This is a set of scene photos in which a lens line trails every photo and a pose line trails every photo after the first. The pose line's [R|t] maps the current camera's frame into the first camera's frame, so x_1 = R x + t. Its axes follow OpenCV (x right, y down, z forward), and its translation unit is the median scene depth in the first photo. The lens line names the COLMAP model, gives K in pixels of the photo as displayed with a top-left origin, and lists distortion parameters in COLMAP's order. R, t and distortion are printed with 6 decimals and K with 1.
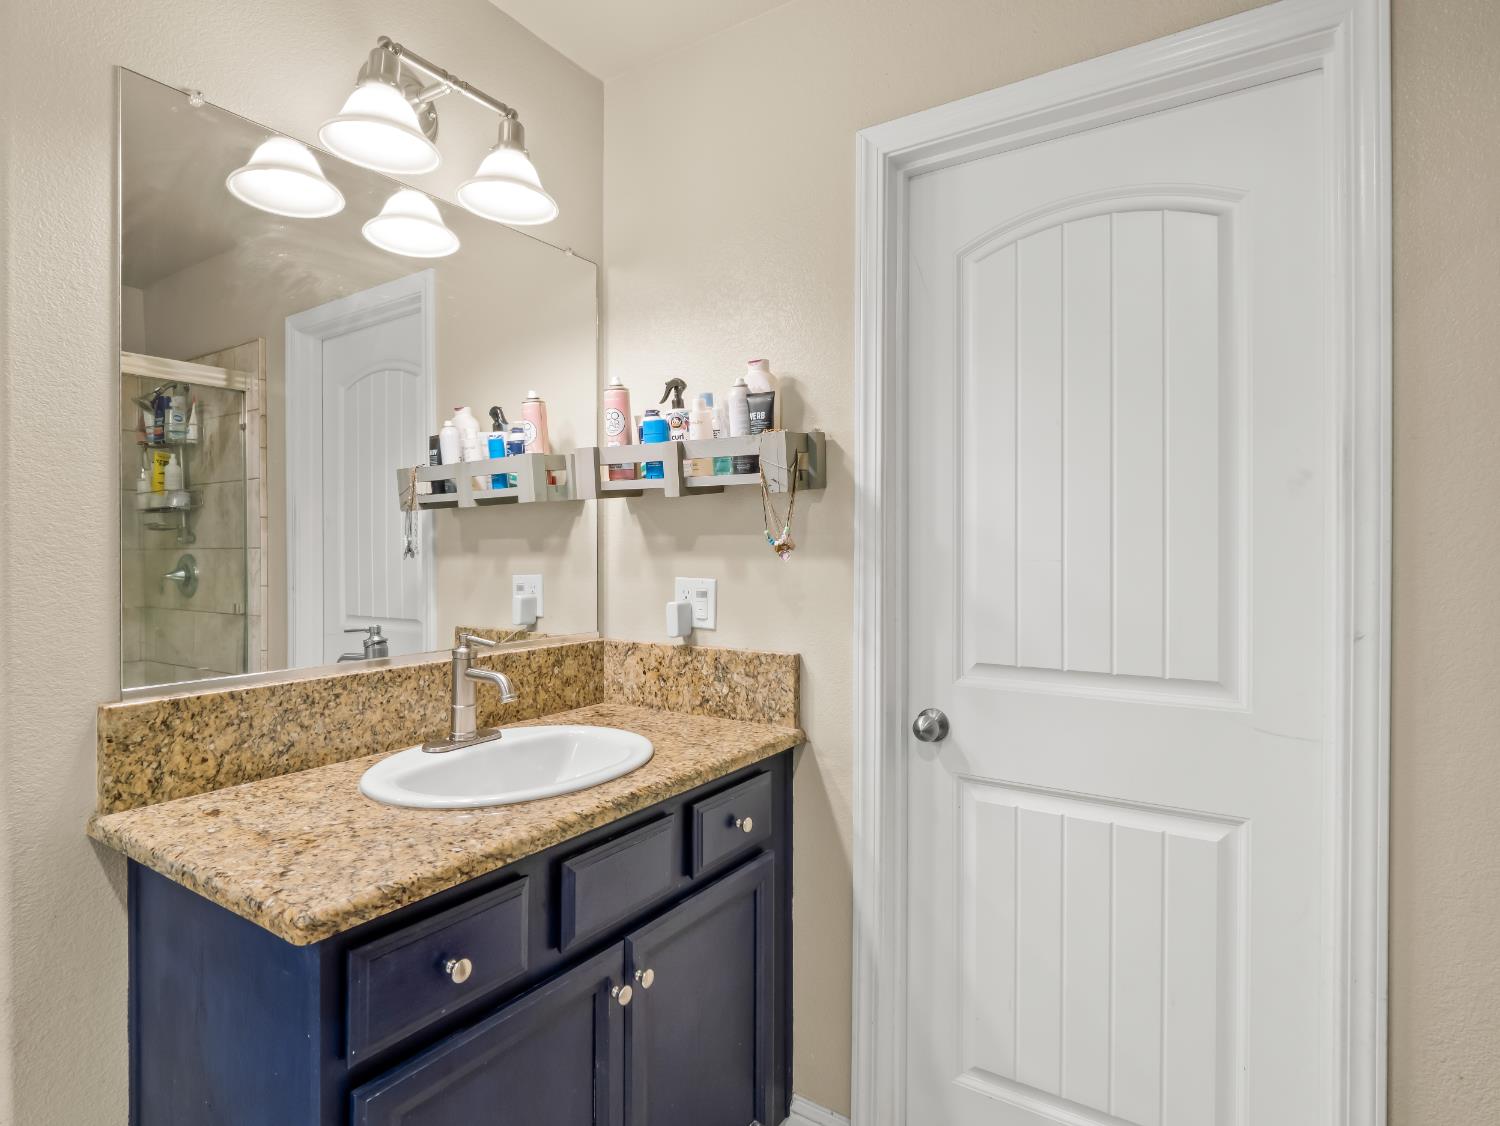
lens RADIAL K [[809.8, 0, 745.2], [0, 809.8, 544.5], [0, 0, 1]] dist [0.001342, -0.000066]
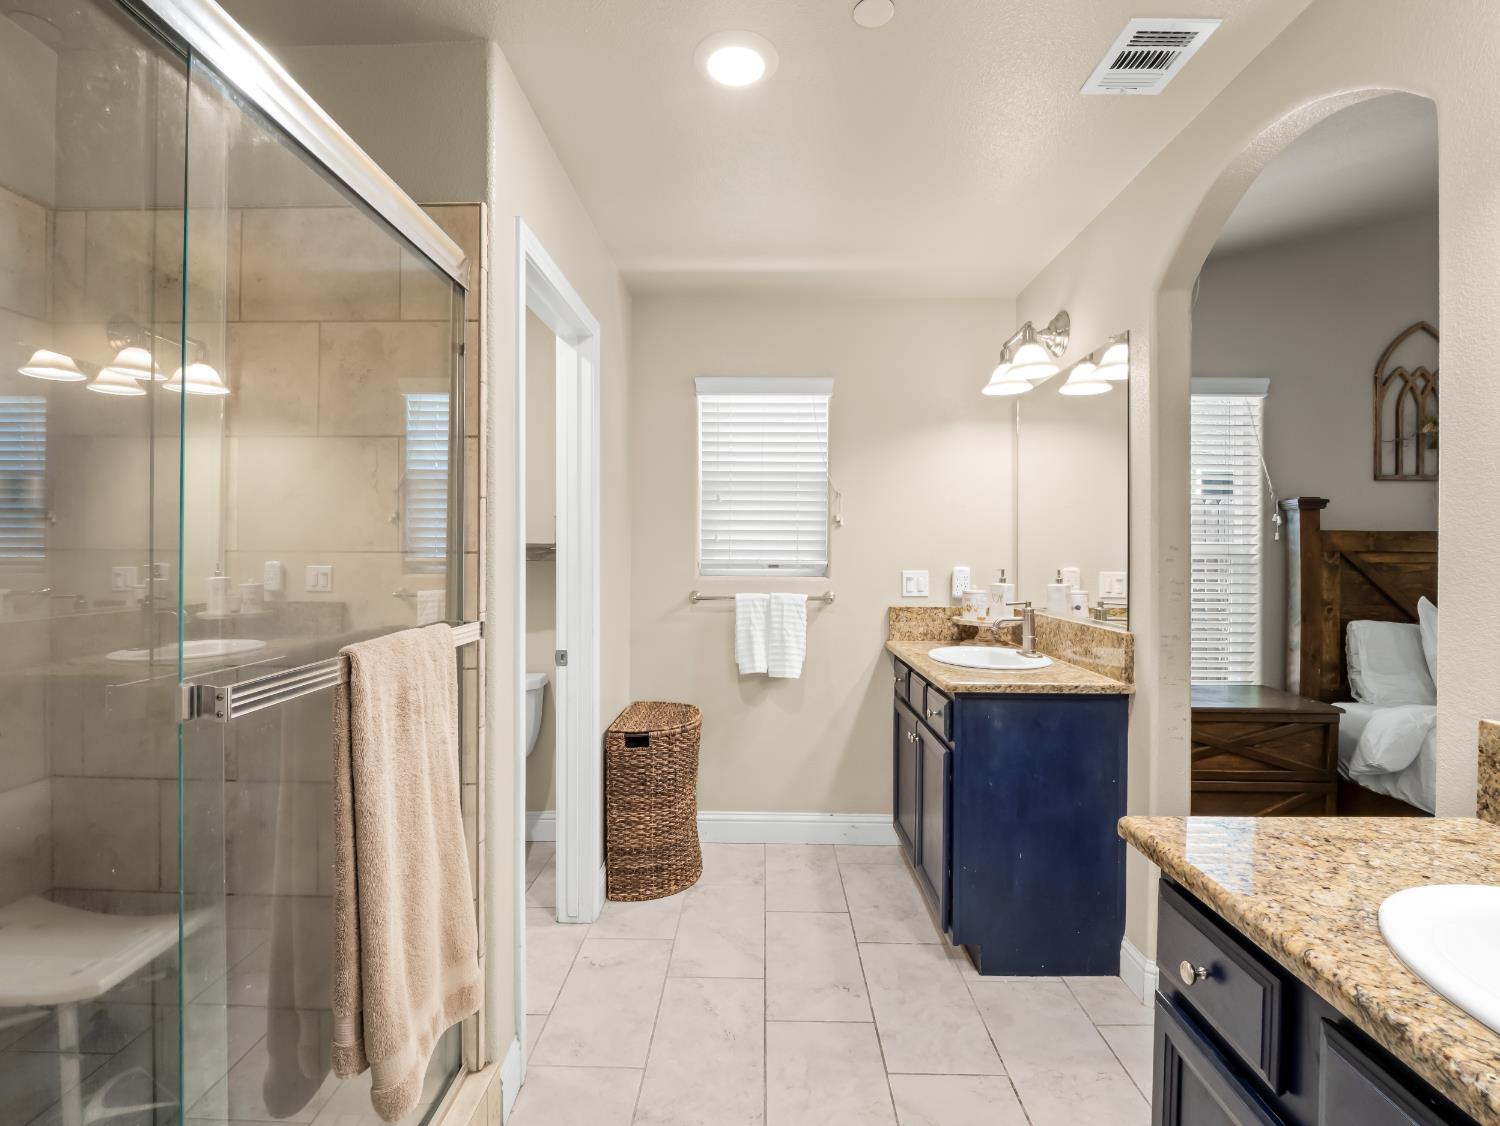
lens RADIAL K [[725.2, 0, 734.6], [0, 725.2, 560.6], [0, 0, 1]] dist [-0.003887, -0.011397]
pose [[-0.854991, 0.000921, -0.518642, 0.410175], [-0.003247, 0.999969, 0.007127, -0.010614], [0.518632, 0.007778, -0.854962, 0.954973]]
